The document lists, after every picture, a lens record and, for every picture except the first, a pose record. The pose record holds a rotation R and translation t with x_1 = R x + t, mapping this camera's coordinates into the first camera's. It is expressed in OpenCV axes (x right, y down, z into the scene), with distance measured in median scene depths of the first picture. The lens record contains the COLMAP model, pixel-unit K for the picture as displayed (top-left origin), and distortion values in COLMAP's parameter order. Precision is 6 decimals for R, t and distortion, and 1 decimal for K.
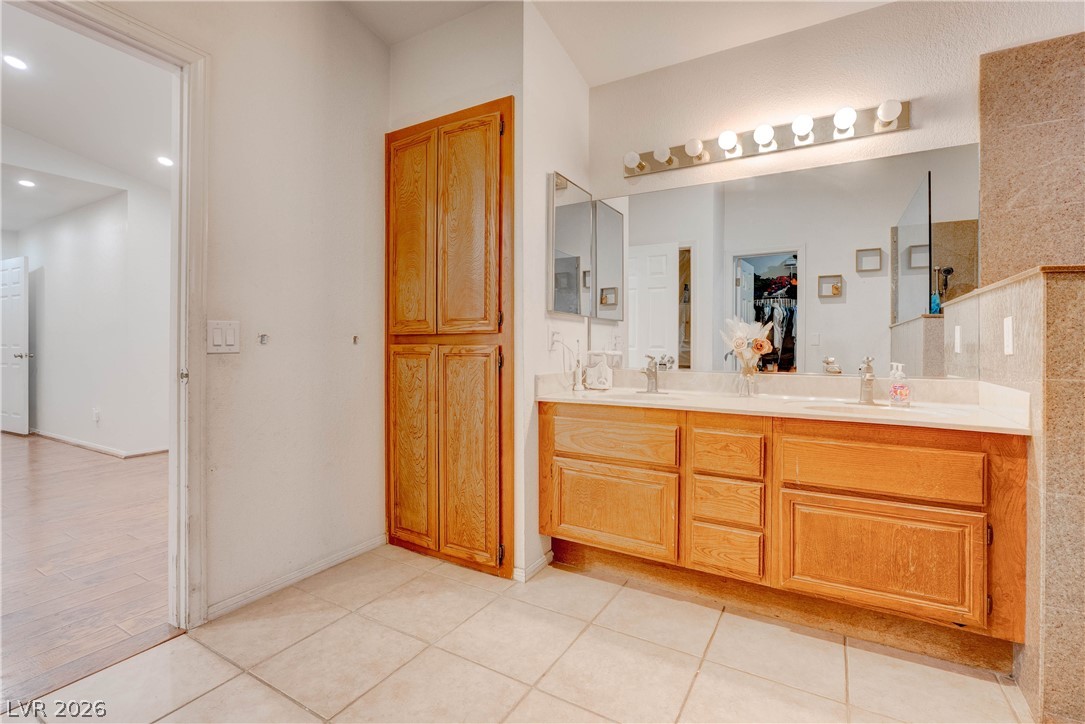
lens RADIAL K [[491.6, 0, 536.6], [0, 491.6, 344.8], [0, 0, 1]] dist [-0.013810, 0.002268]
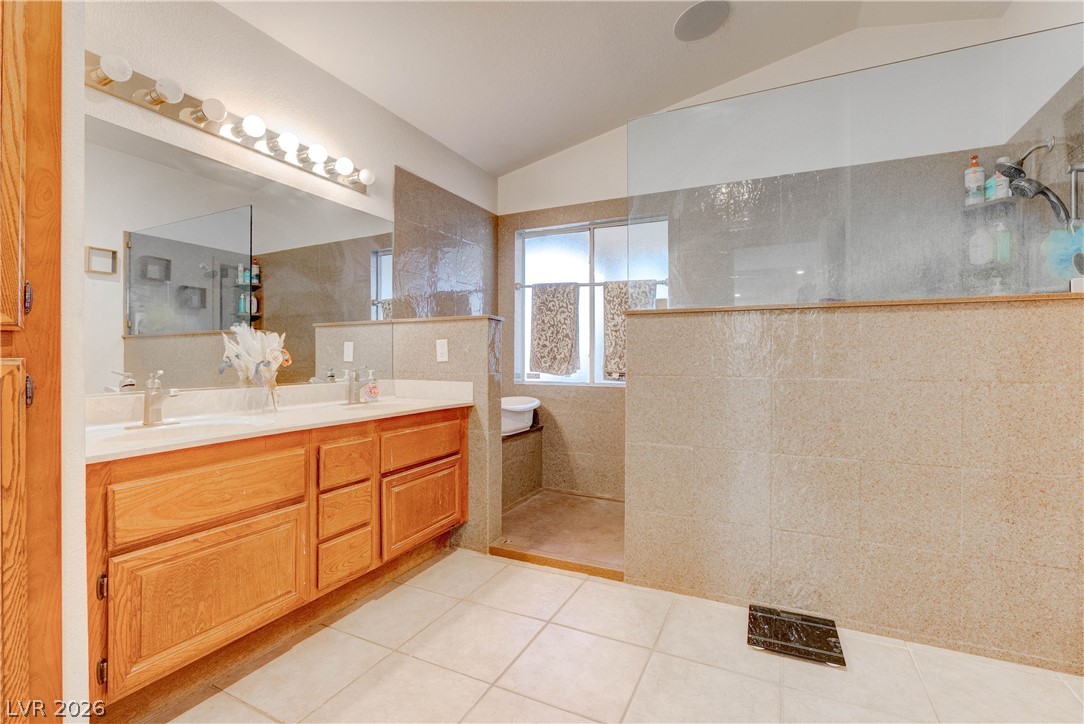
lens RADIAL K [[491.2, 0, 538.5], [0, 491.2, 357.7], [0, 0, 1]] dist [-0.013810, 0.002268]
pose [[-0.075194, -0.004703, 0.997158, -0.615254], [0.000423, 0.999989, 0.004748, -0.001986], [-0.997169, 0.000778, -0.075191, 0.631695]]
